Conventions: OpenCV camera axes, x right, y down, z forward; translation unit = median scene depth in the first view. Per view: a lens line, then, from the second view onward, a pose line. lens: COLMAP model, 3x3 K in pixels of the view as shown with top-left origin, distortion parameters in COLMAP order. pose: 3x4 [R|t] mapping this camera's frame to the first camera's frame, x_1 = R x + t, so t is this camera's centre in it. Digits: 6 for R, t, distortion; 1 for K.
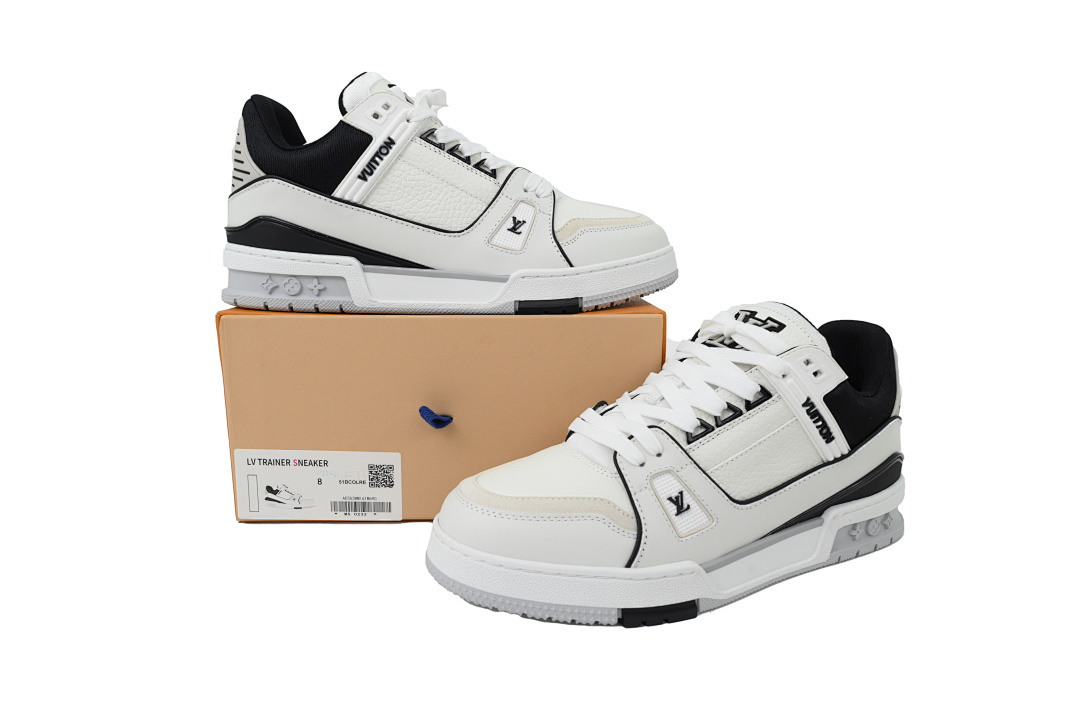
lens RADIAL K [[595.7, 0, 511.0], [0, 595.7, 359.6], [0, 0, 1]] dist [-0.002157, -0.000337]
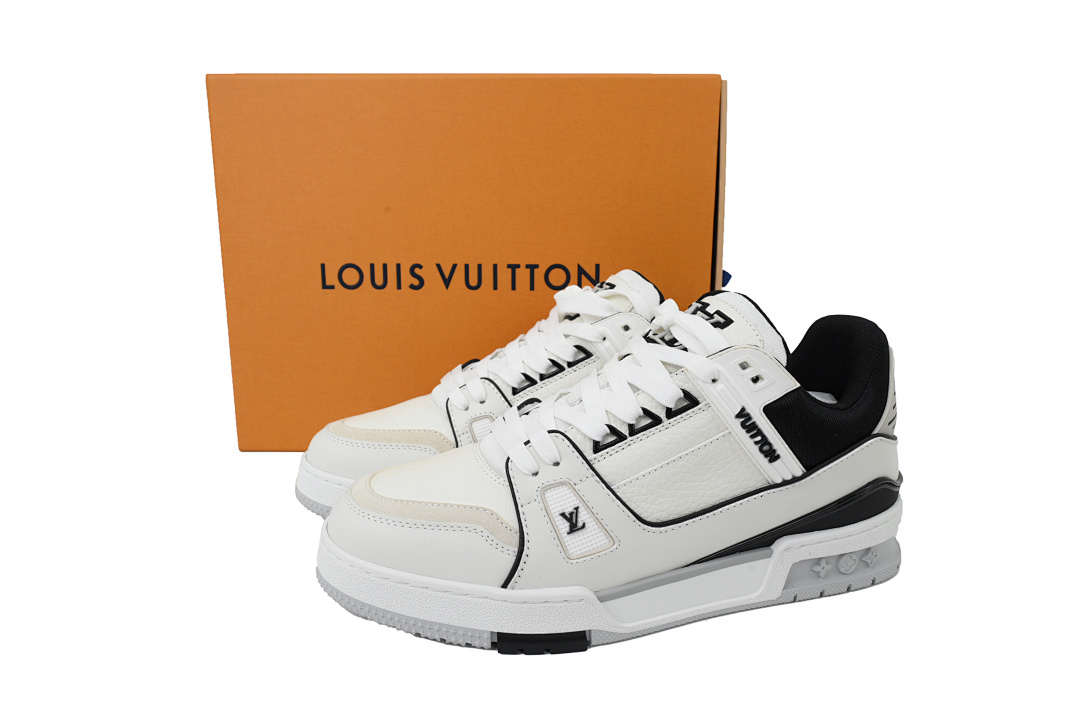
lens RADIAL K [[595.7, 0, 511.0], [0, 595.7, 359.6], [0, 0, 1]] dist [-0.002157, -0.000337]
pose [[0.986171, 0.036943, -0.161563, 0.314154], [-0.032610, 0.999036, 0.029394, -0.018295], [0.162493, -0.023719, 0.986425, 0.118546]]
